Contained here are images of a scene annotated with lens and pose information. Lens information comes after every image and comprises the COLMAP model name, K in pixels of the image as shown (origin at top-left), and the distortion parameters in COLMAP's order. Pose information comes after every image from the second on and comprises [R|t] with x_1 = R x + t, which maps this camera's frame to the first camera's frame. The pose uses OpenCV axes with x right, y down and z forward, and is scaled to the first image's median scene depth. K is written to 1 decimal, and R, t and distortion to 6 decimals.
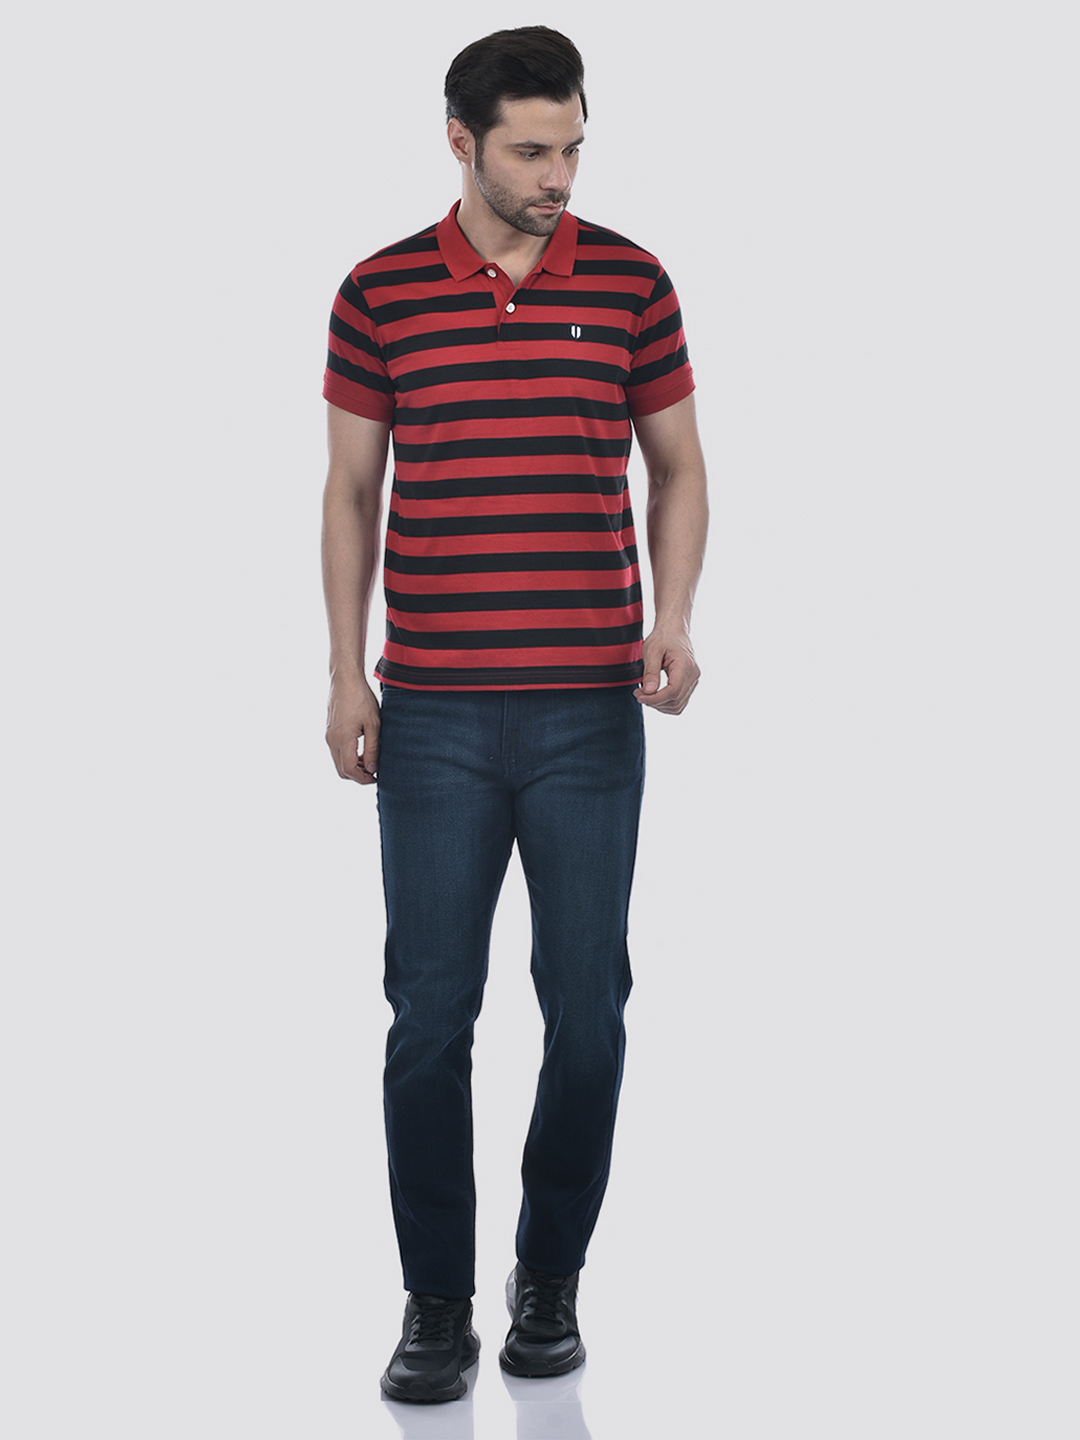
lens RADIAL K [[3010.6, 0, 540.0], [0, 3010.6, 720.0], [0, 0, 1]] dist [0.008051, 0.007482]
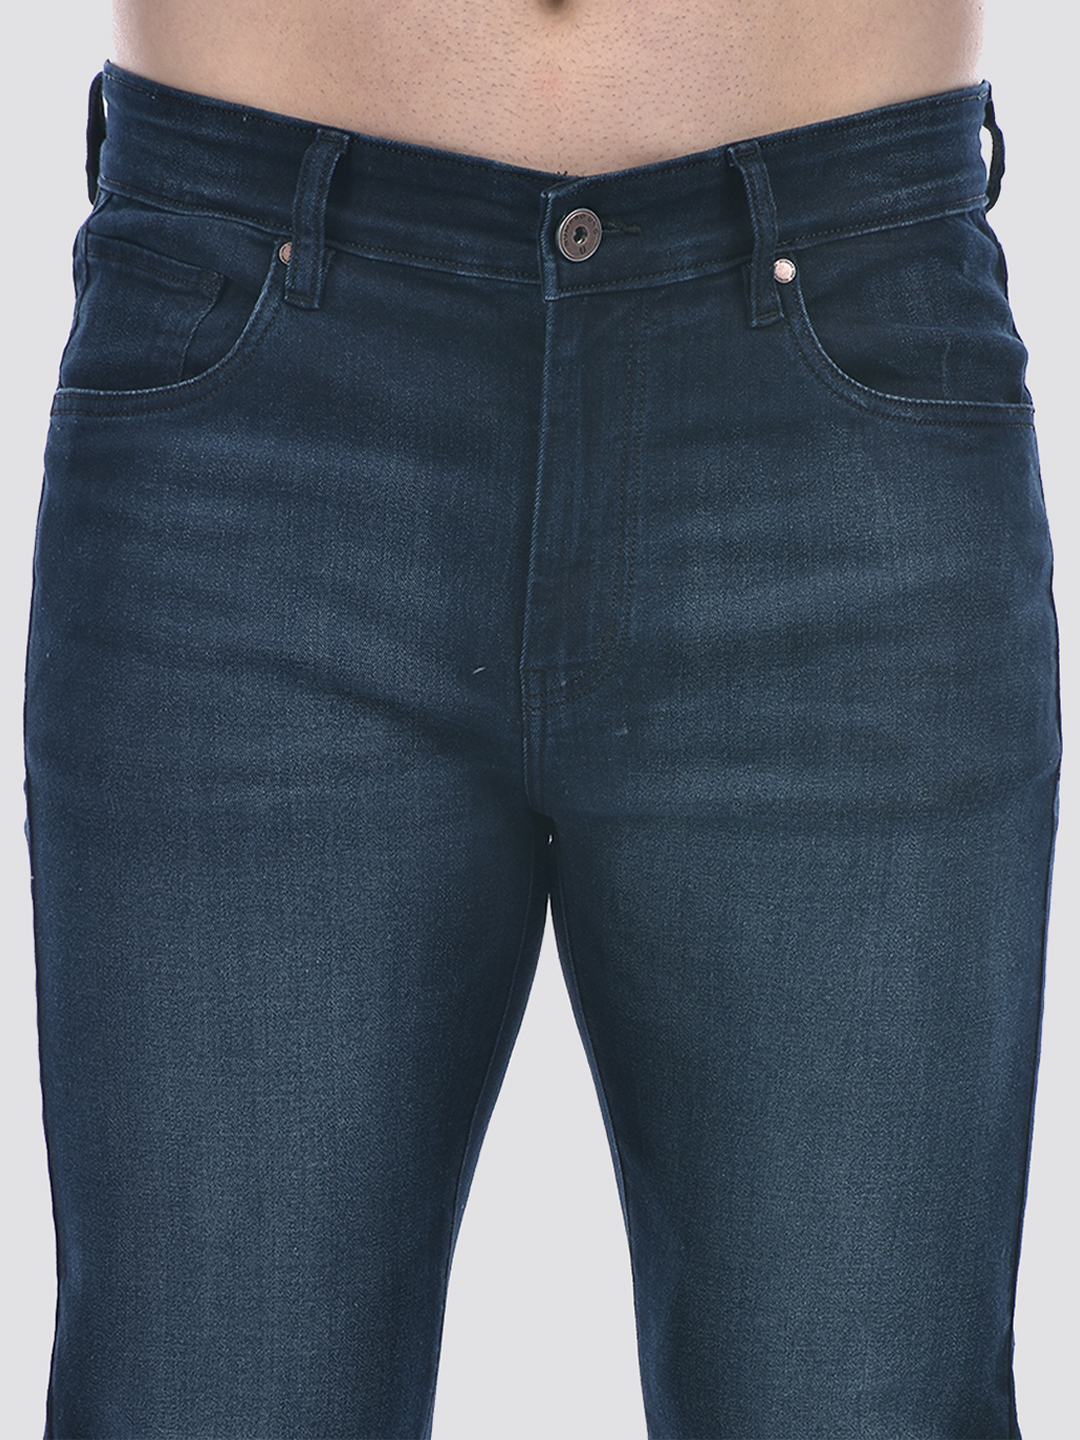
lens RADIAL K [[8803.2, 0, 540.0], [0, 8803.2, 720.0], [0, 0, 1]] dist [-0.025871, -14.418597]
pose [[0.999258, 0.037095, -0.010405, -0.002568], [-0.036905, 0.999160, 0.017825, 0.003224], [0.011058, -0.017428, 0.999787, 0.239593]]
